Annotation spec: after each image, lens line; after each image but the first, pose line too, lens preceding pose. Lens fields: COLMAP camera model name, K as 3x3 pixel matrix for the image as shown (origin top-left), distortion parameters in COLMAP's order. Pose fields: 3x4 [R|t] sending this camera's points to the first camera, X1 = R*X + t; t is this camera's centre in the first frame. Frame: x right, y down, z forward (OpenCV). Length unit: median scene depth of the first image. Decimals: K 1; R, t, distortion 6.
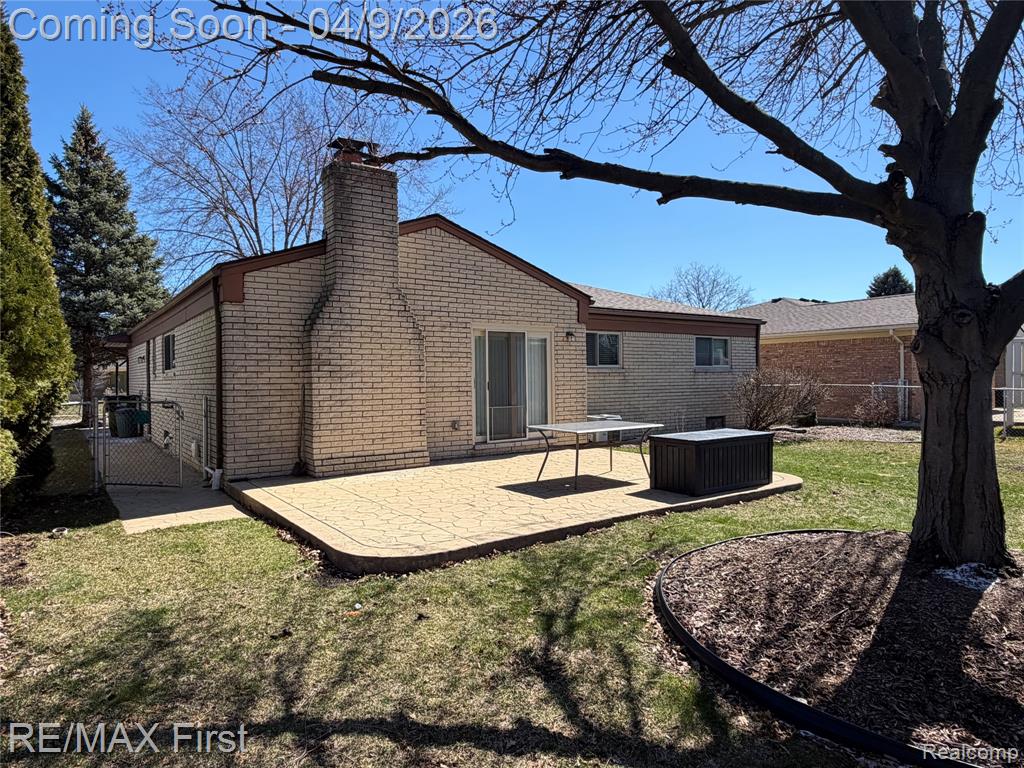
lens RADIAL K [[627.2, 0, 510.8], [0, 627.2, 382.6], [0, 0, 1]] dist [0.003449, 0.000484]
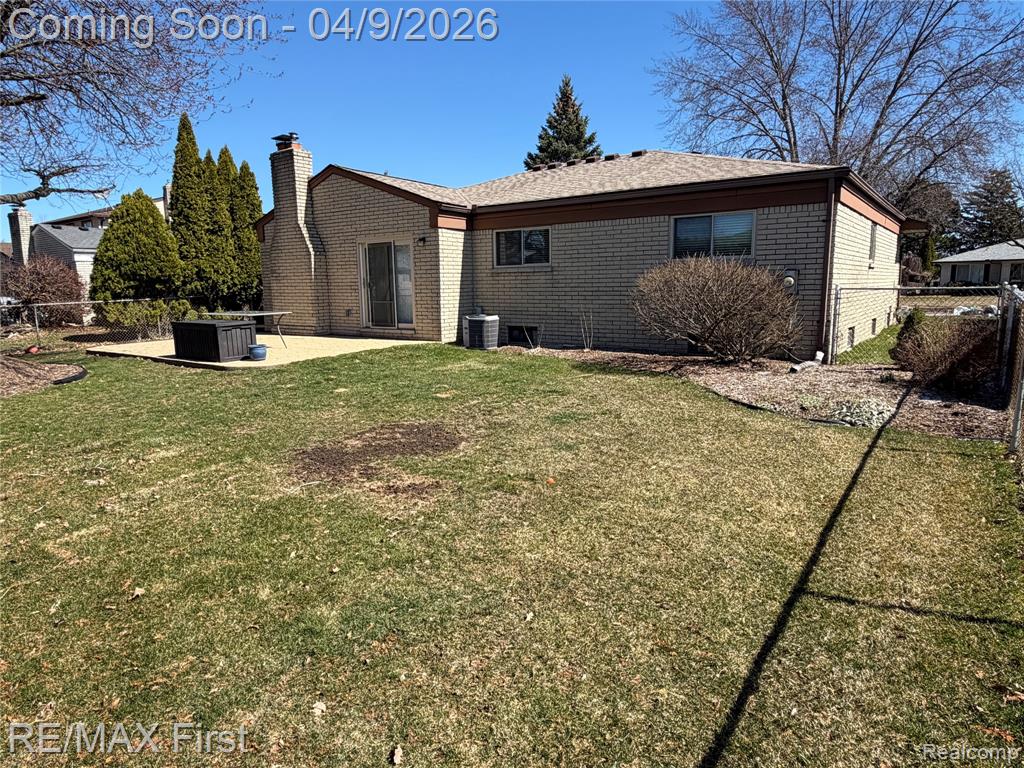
lens RADIAL K [[627.2, 0, 511.8], [0, 627.2, 385.5], [0, 0, 1]] dist [0.003449, 0.000484]
pose [[0.324706, 0.152293, -0.933474, 1.239666], [0.001844, 0.986848, 0.161642, 0.000289], [0.945813, -0.054207, 0.320154, 0.775043]]
